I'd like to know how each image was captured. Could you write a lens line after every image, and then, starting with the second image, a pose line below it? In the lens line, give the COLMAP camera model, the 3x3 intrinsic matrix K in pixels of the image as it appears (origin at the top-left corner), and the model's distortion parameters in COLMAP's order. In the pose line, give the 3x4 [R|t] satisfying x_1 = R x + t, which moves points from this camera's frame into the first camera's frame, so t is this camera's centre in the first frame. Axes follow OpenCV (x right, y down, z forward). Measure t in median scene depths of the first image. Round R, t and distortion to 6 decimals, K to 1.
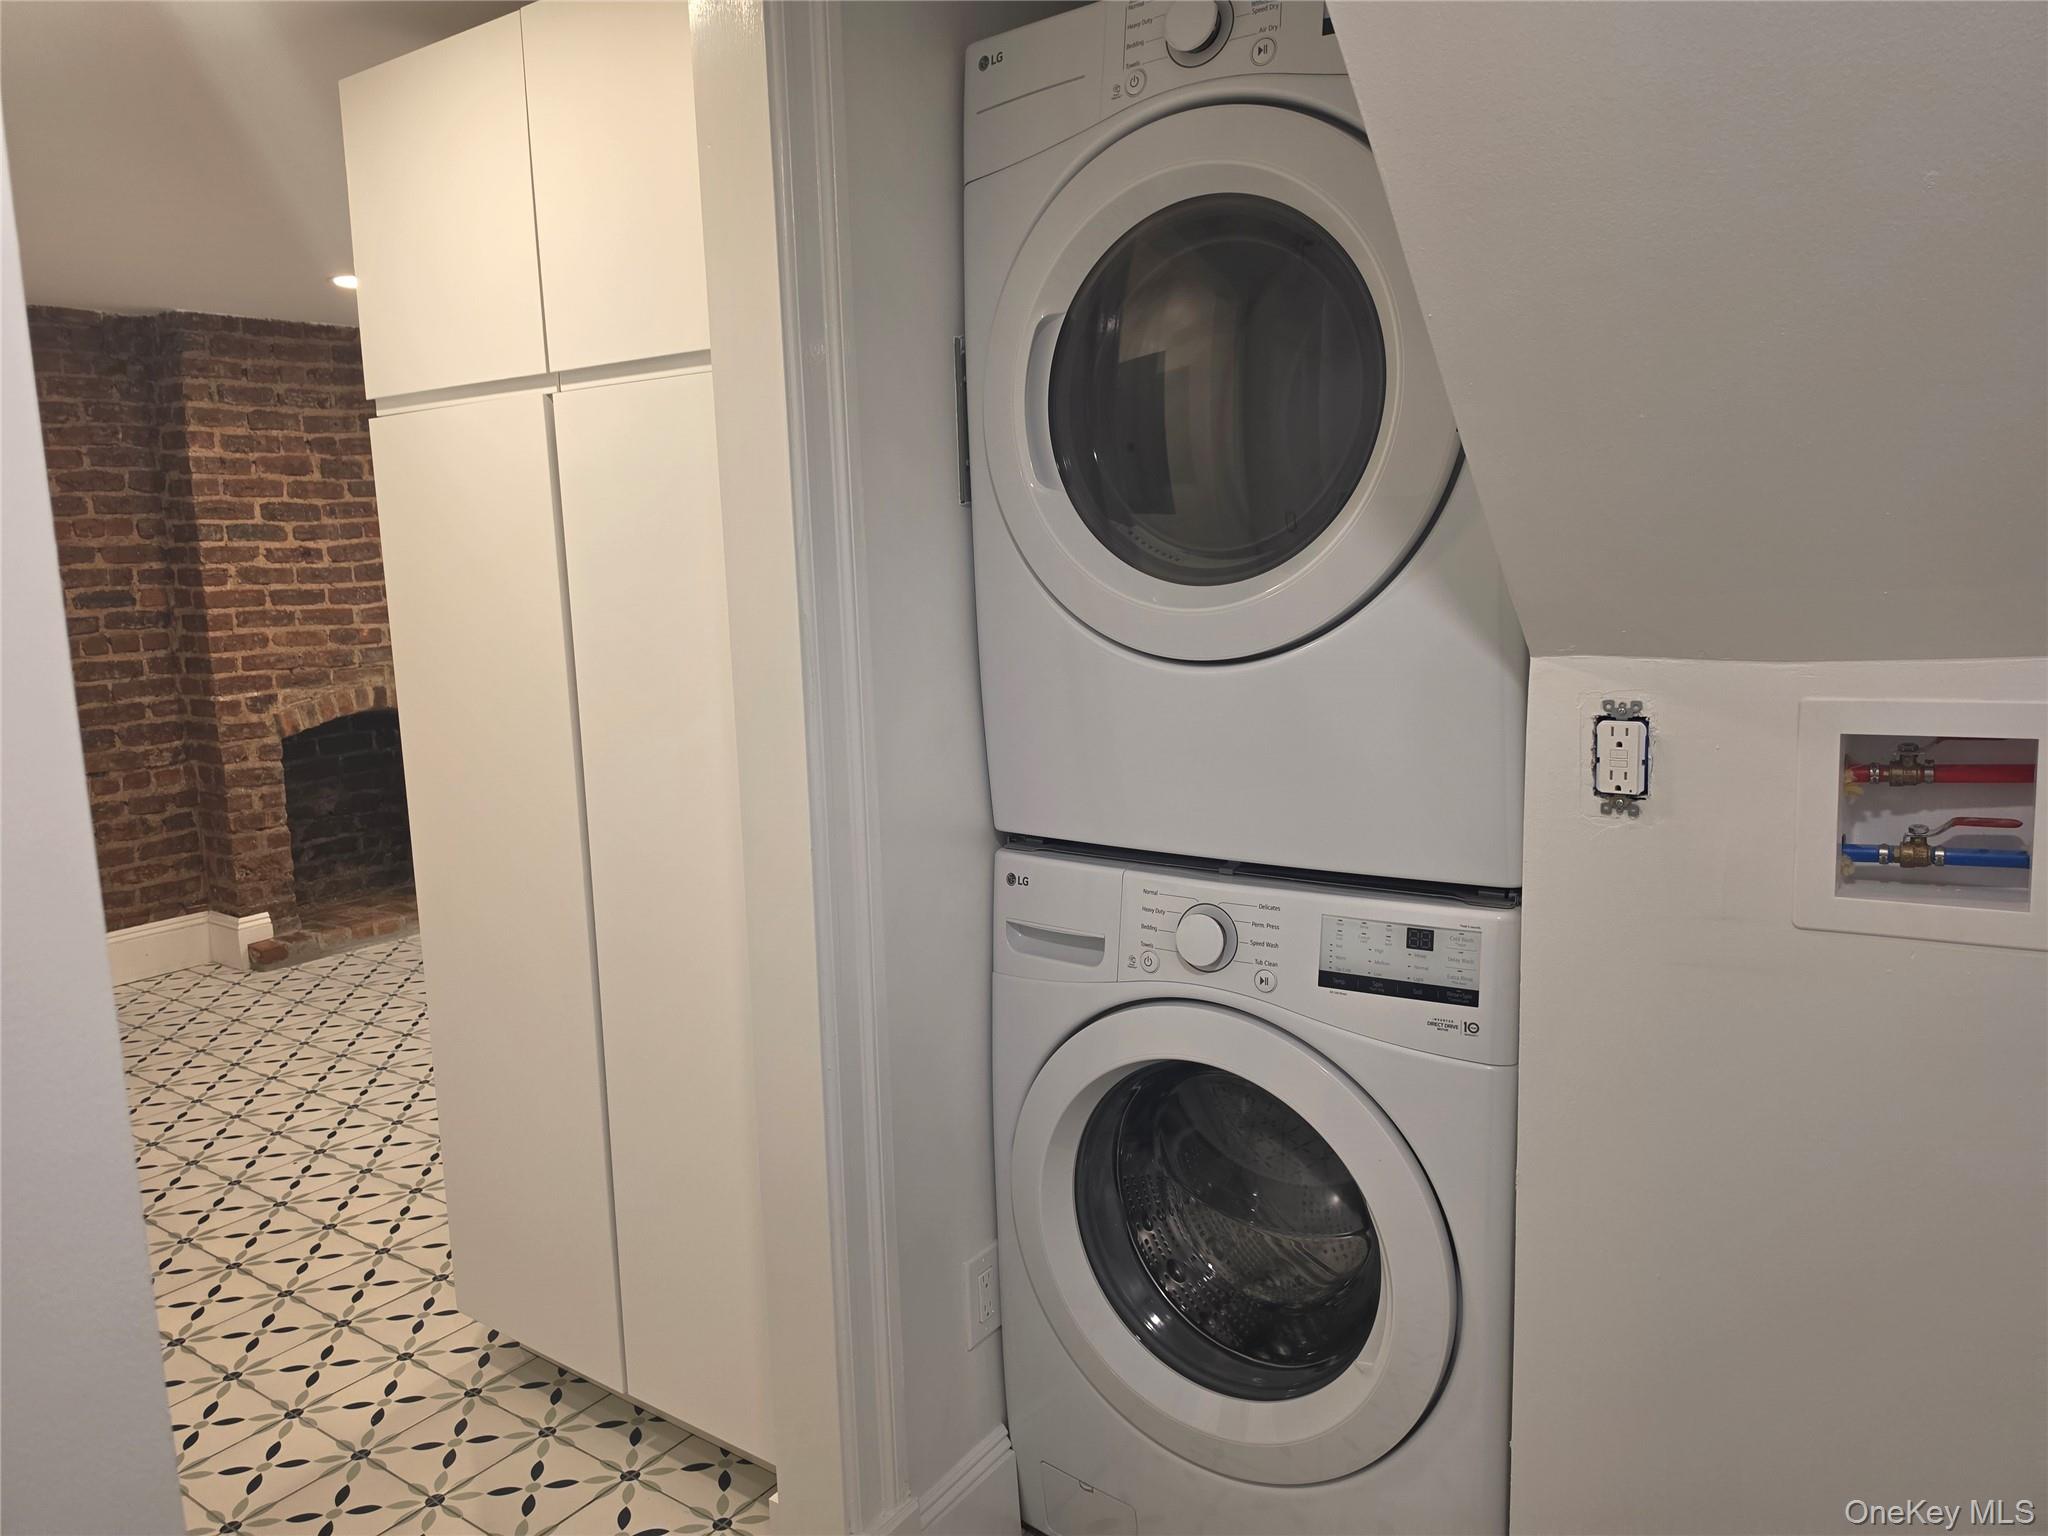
lens RADIAL K [[1406.1, 0, 1031.3], [0, 1406.1, 767.2], [0, 0, 1]] dist [0.090880, -0.171384]
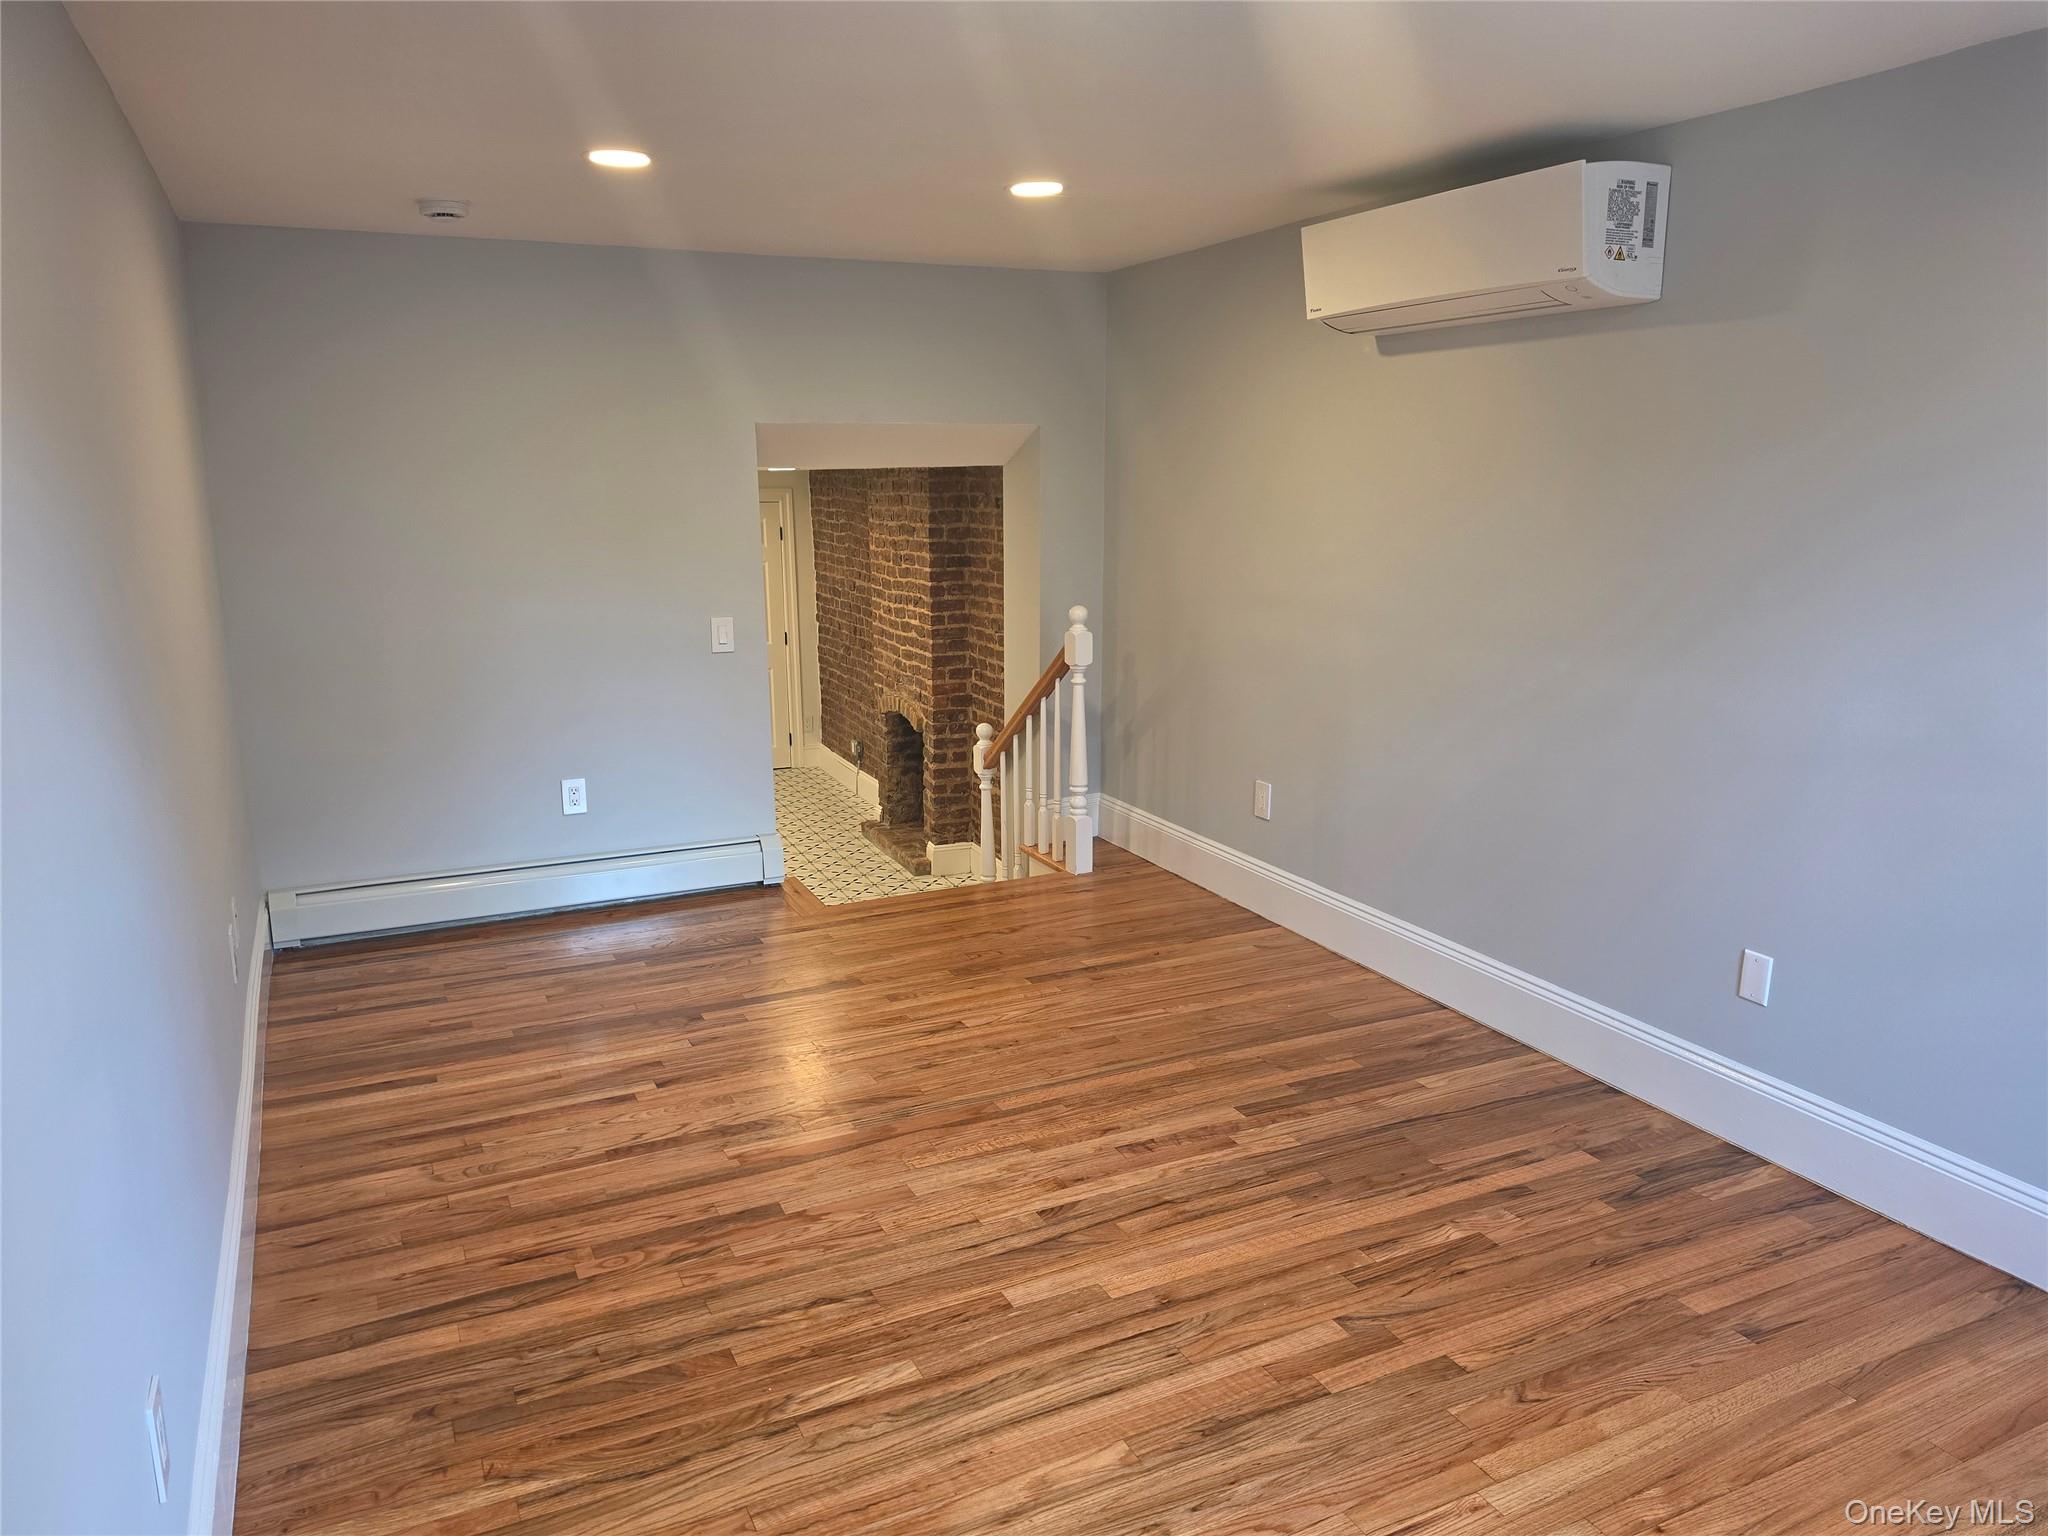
lens RADIAL K [[1406.1, 0, 1031.3], [0, 1406.1, 767.2], [0, 0, 1]] dist [0.090880, -0.171384]
pose [[-0.521560, 0.211121, -0.826682, 0.800574], [-0.109112, 0.944443, 0.310035, -0.509898], [0.846209, 0.251903, -0.469548, 1.983166]]
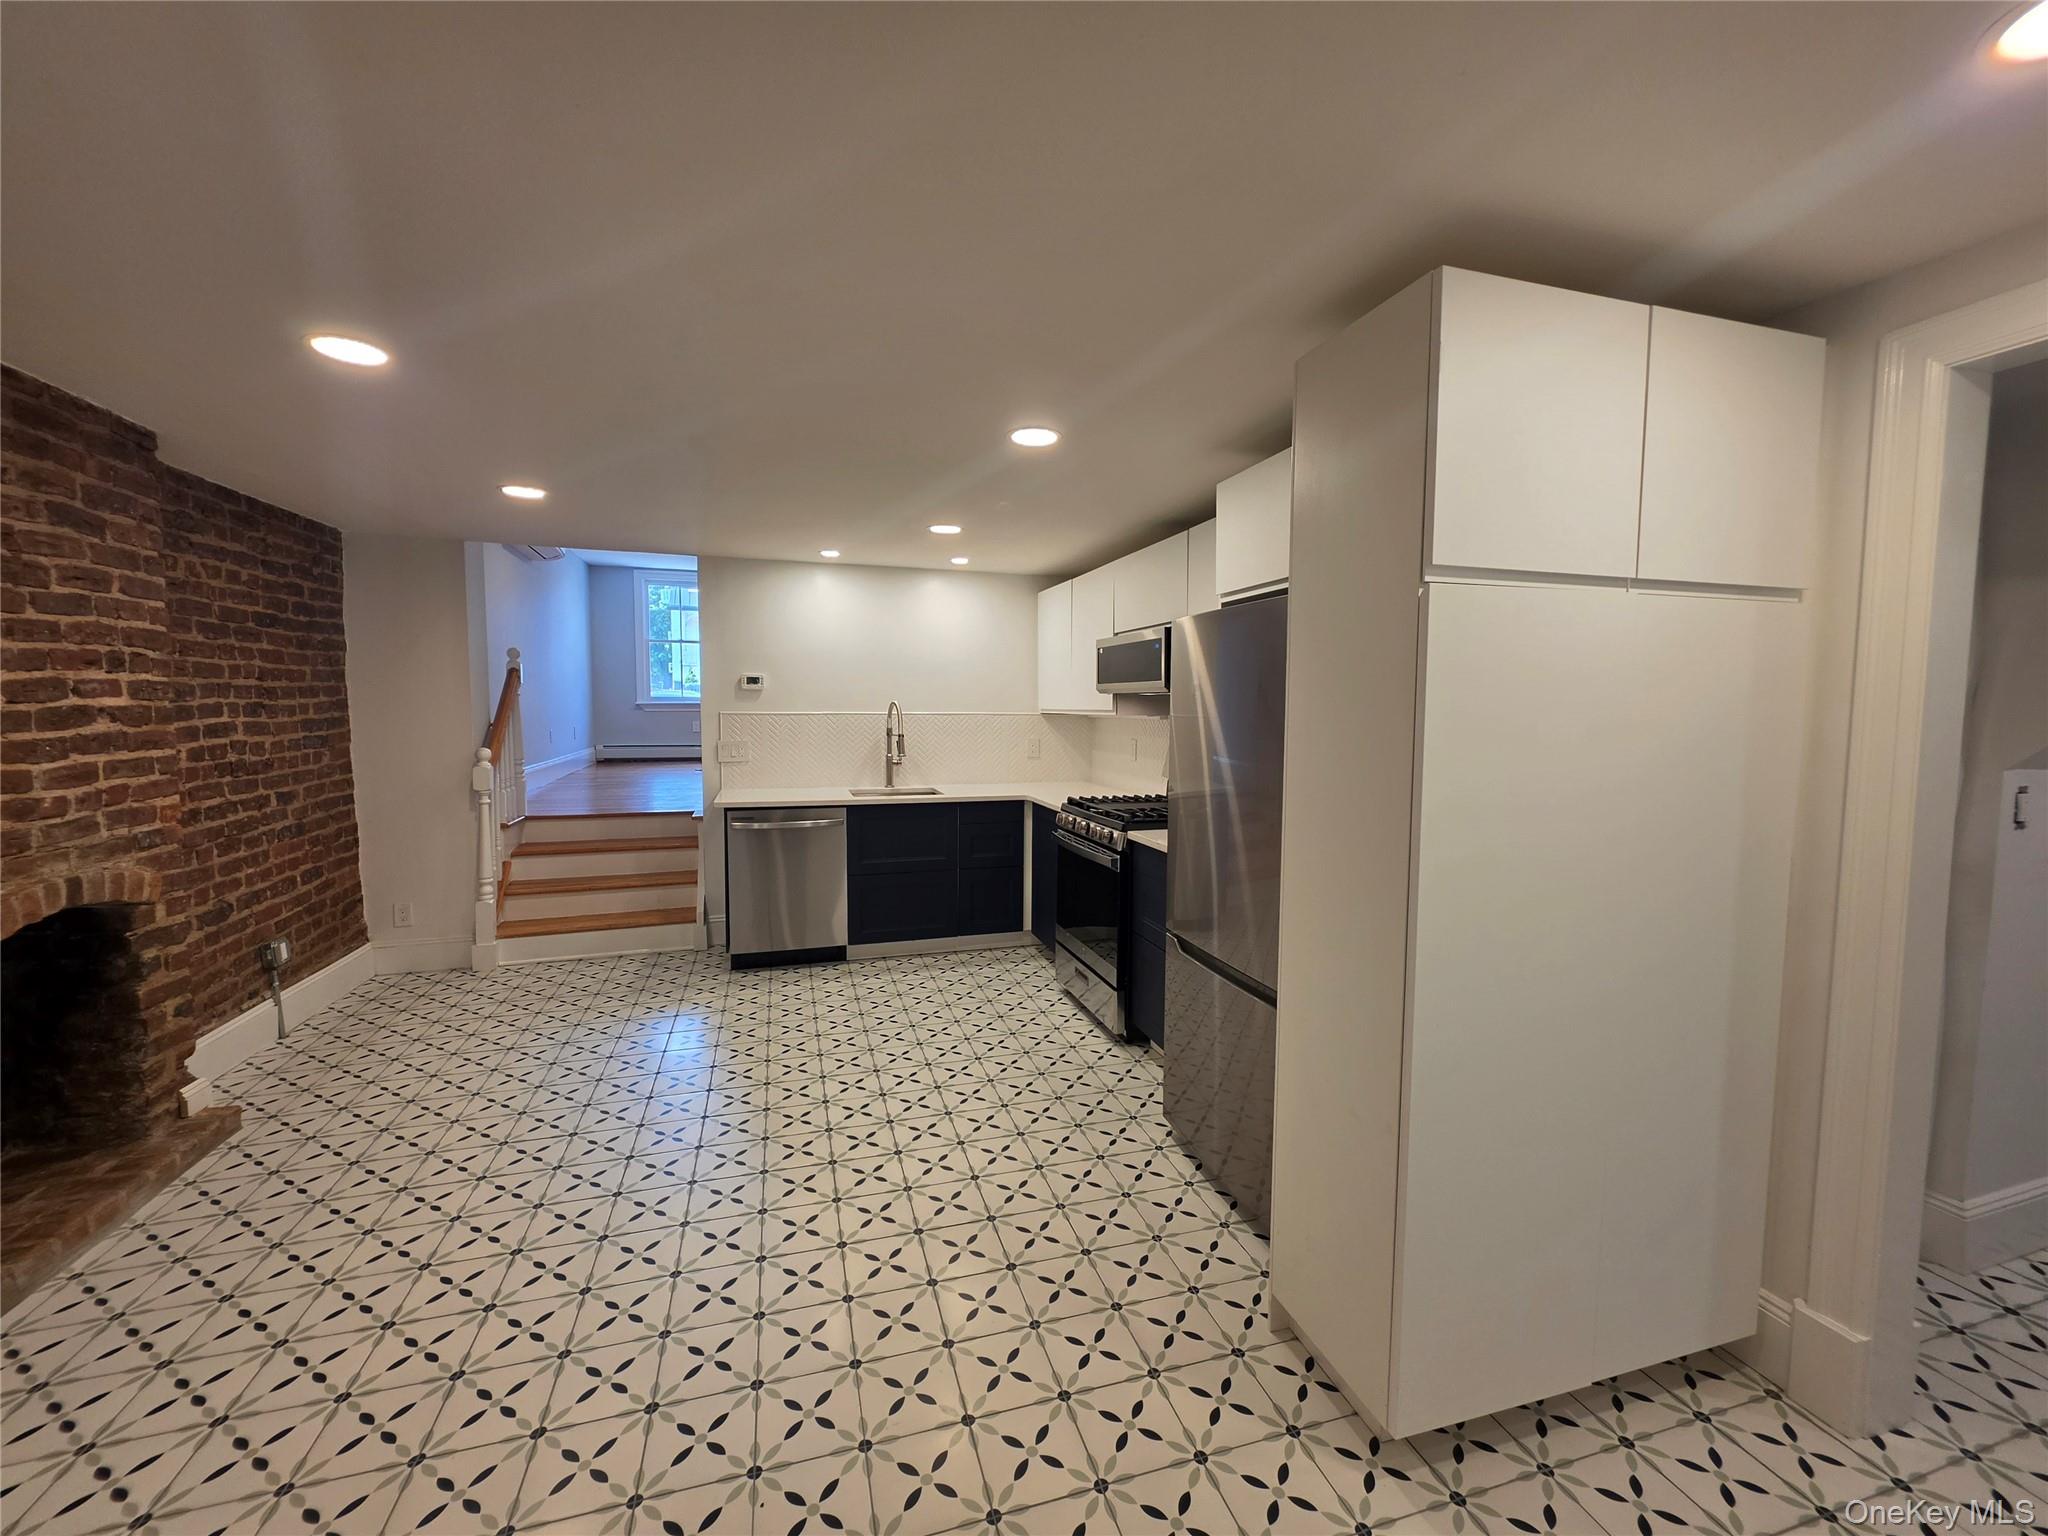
lens RADIAL K [[820.2, 0, 1018.9], [0, 820.2, 763.2], [0, 0, 1]] dist [-0.005335, 0.001963]
pose [[0.627651, -0.022673, 0.778164, -0.510004], [0.096152, 0.994180, -0.048587, -0.050938], [-0.772534, 0.105318, 0.626179, 0.392377]]
